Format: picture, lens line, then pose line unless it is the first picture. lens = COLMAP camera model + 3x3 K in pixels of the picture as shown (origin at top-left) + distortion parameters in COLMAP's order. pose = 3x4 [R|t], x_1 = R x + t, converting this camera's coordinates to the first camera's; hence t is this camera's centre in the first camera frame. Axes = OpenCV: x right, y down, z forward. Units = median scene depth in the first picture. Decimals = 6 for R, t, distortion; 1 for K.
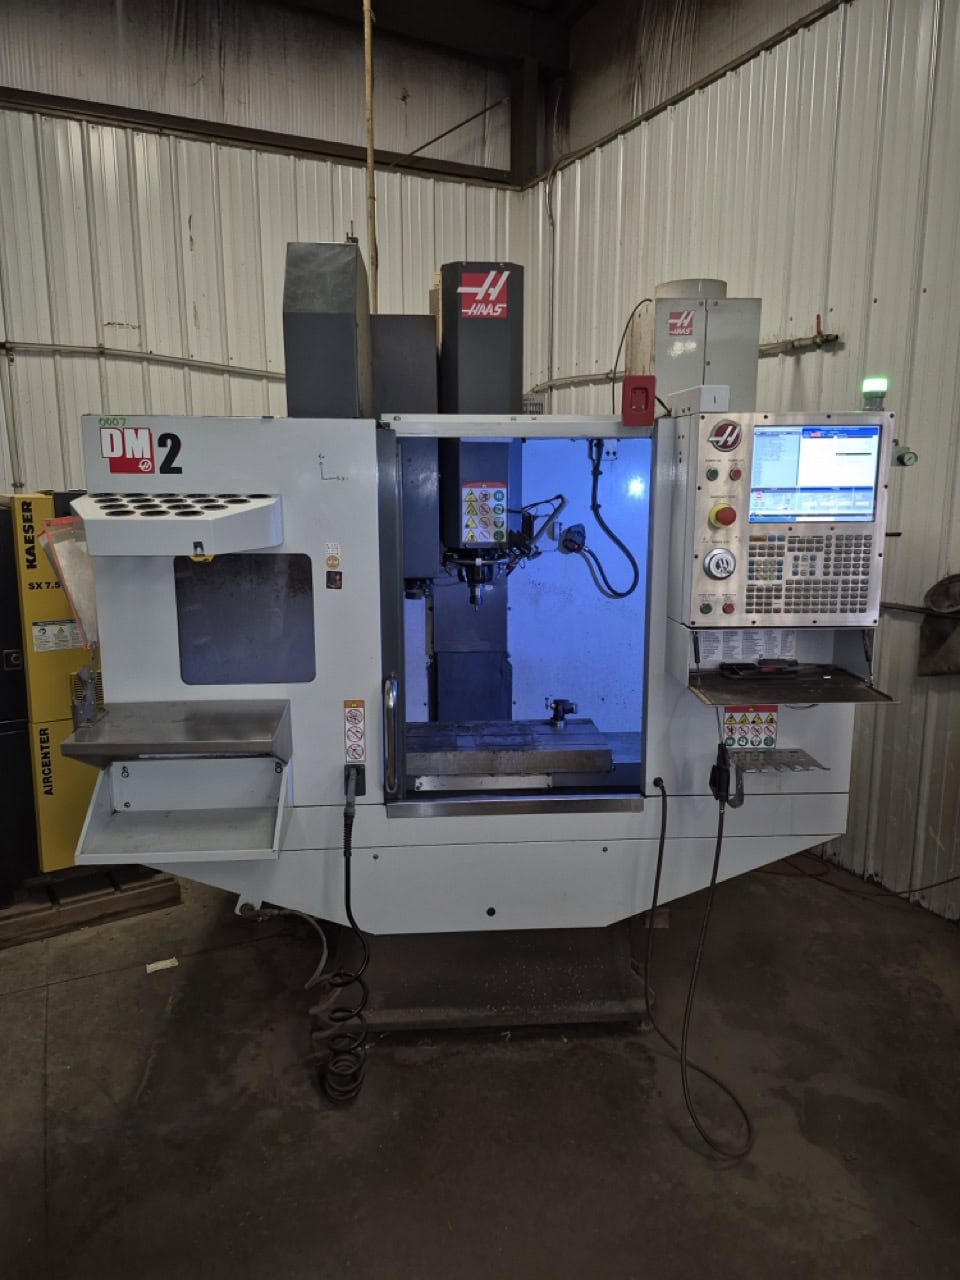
lens RADIAL K [[891.4, 0, 488.7], [0, 891.4, 628.9], [0, 0, 1]] dist [0.068243, -0.066854]
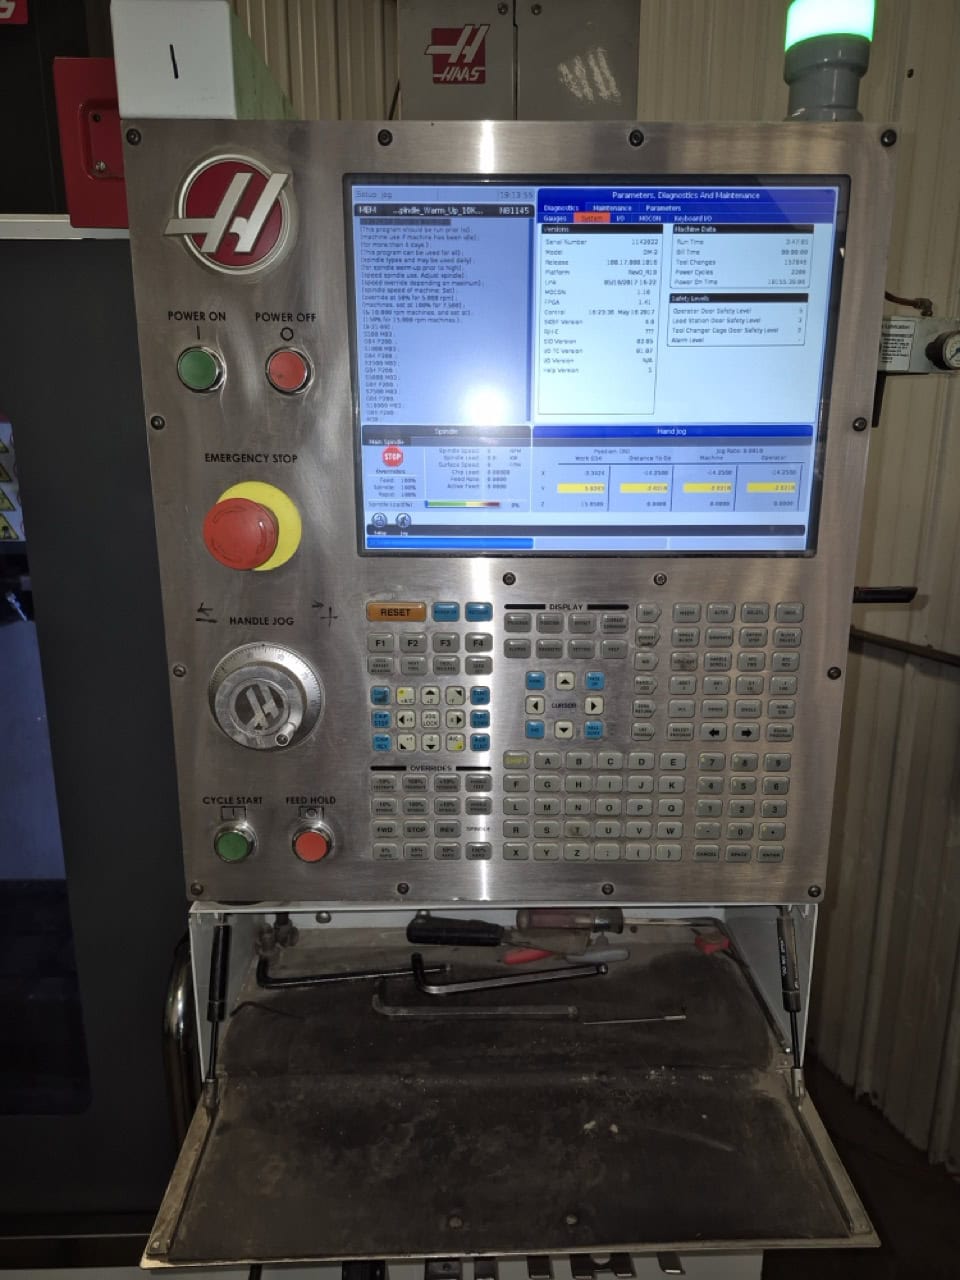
lens RADIAL K [[891.4, 0, 497.2], [0, 891.4, 641.8], [0, 0, 1]] dist [0.068243, -0.066854]
pose [[0.999382, 0.011168, -0.033338, 0.293929], [-0.008790, 0.997462, 0.070658, -0.095872], [0.034043, -0.070321, 0.996943, 0.623189]]
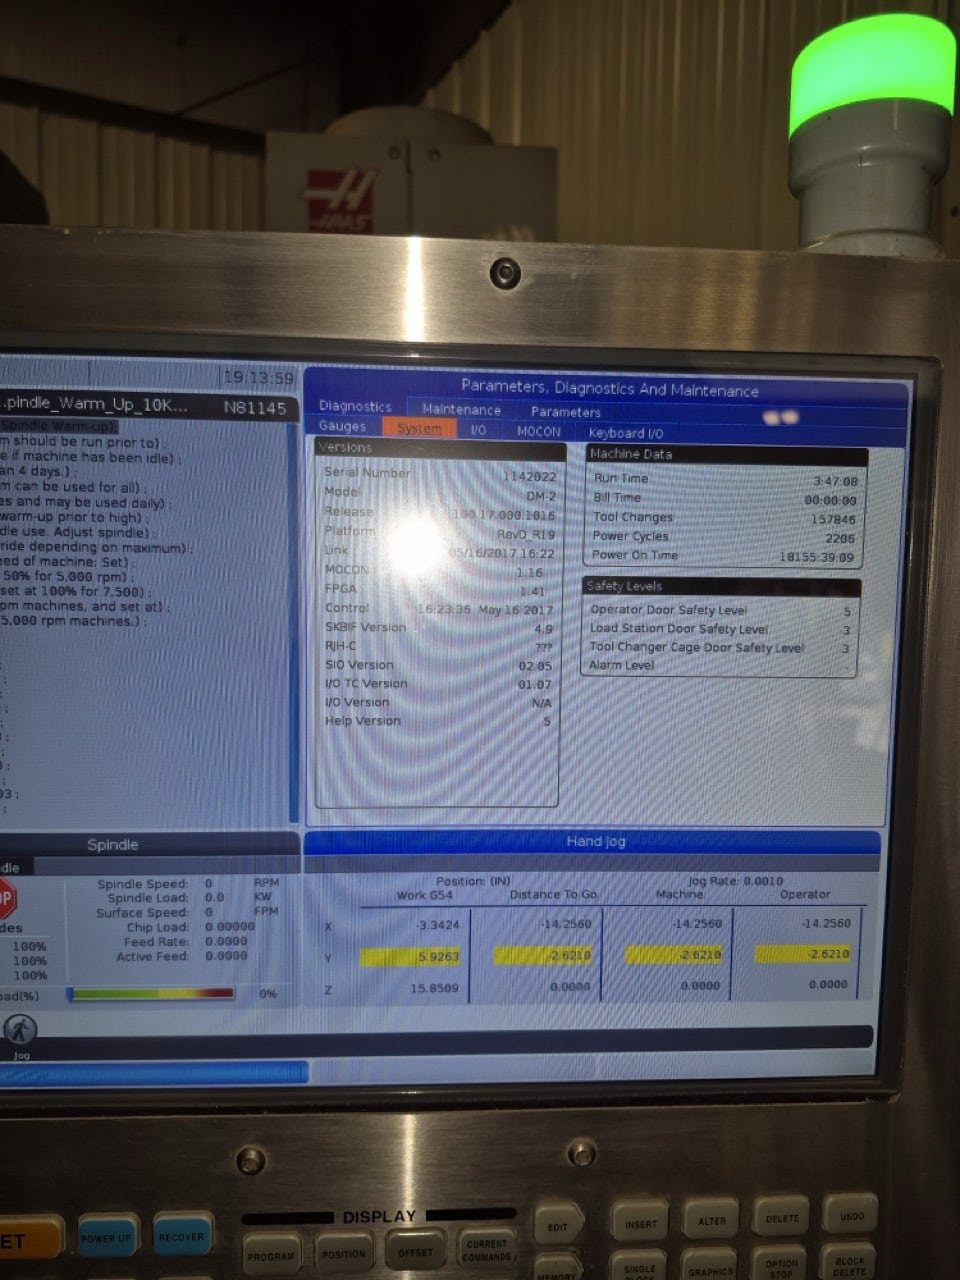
lens RADIAL K [[891.4, 0, 488.4], [0, 891.4, 642.7], [0, 0, 1]] dist [0.068243, -0.066854]
pose [[0.999632, 0.012598, 0.024032, 0.314352], [-0.010694, 0.996914, -0.077764, -0.150036], [-0.024938, 0.077478, 0.996682, 0.746913]]
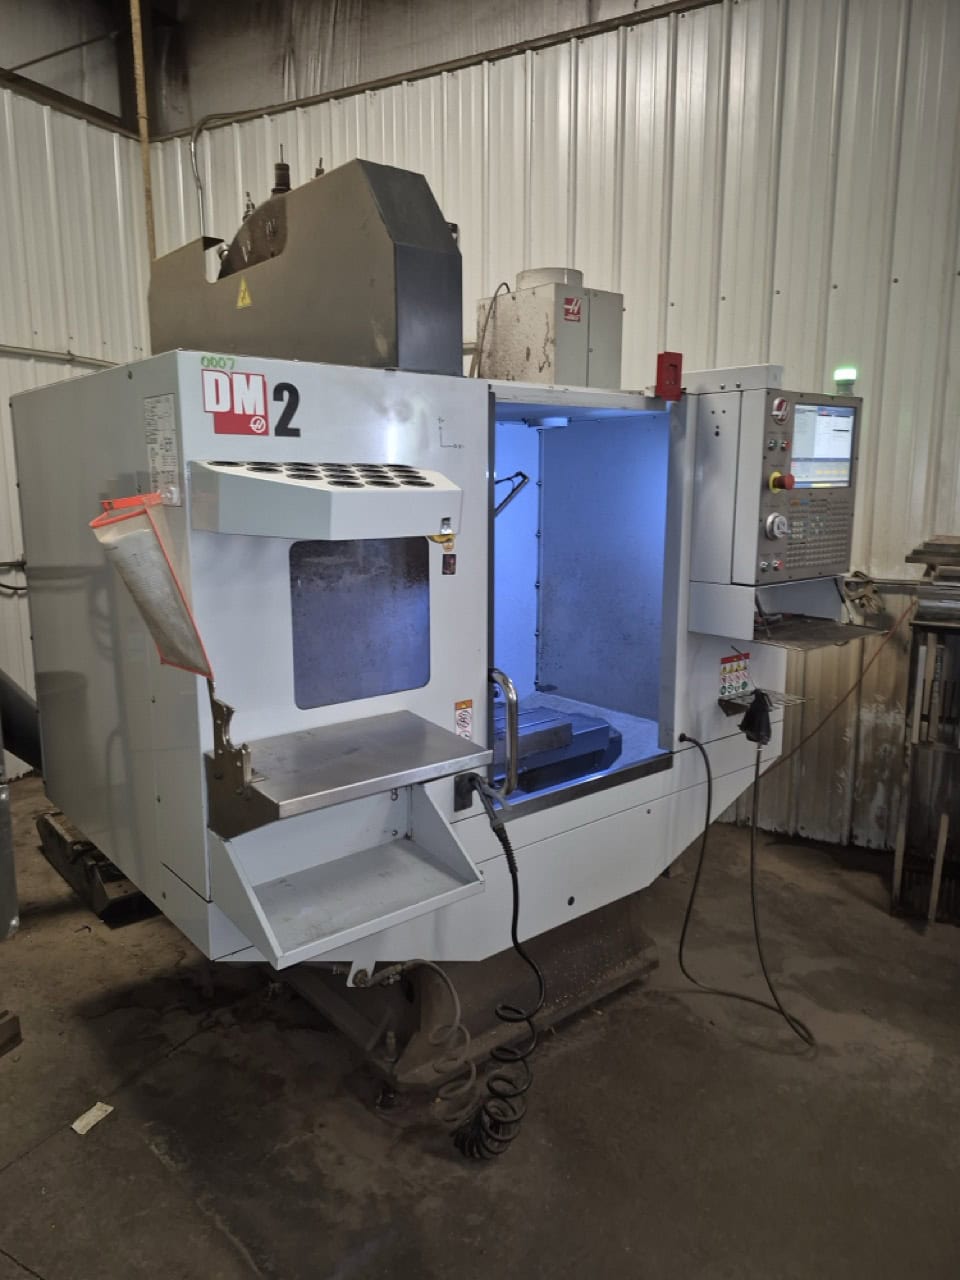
lens RADIAL K [[891.4, 0, 468.3], [0, 891.4, 632.2], [0, 0, 1]] dist [0.068243, -0.066854]
pose [[0.815301, -0.102146, 0.569956, -0.607867], [0.103156, 0.994194, 0.030616, -0.012908], [-0.569774, 0.033833, 0.821105, 0.260850]]
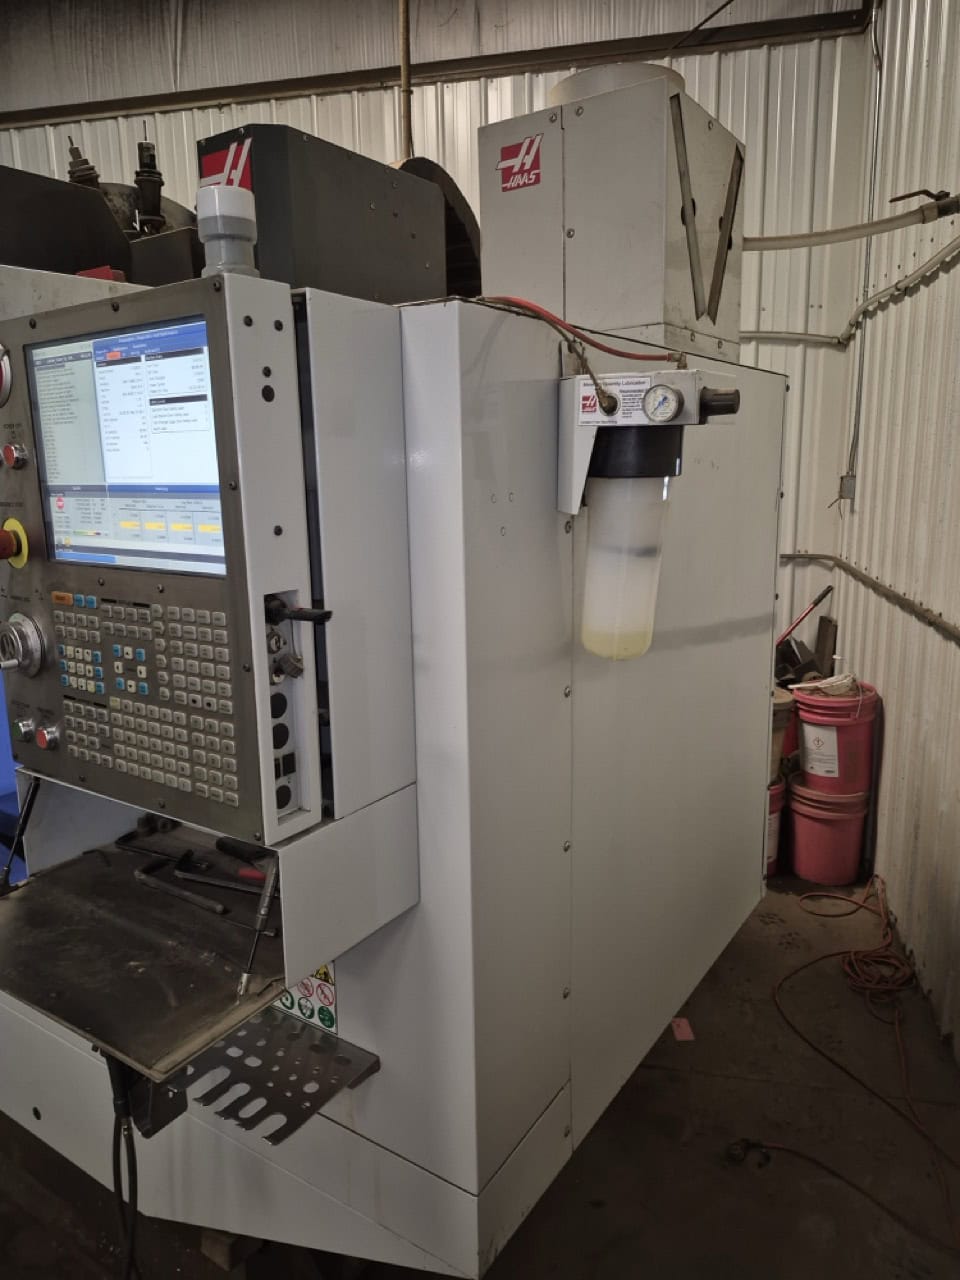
lens RADIAL K [[891.4, 0, 470.9], [0, 891.4, 636.1], [0, 0, 1]] dist [0.068243, -0.066854]
pose [[0.781698, 0.102889, -0.615112, 0.639023], [-0.085859, 0.994660, 0.057264, -0.108135], [0.617719, 0.008049, 0.786358, 0.663396]]
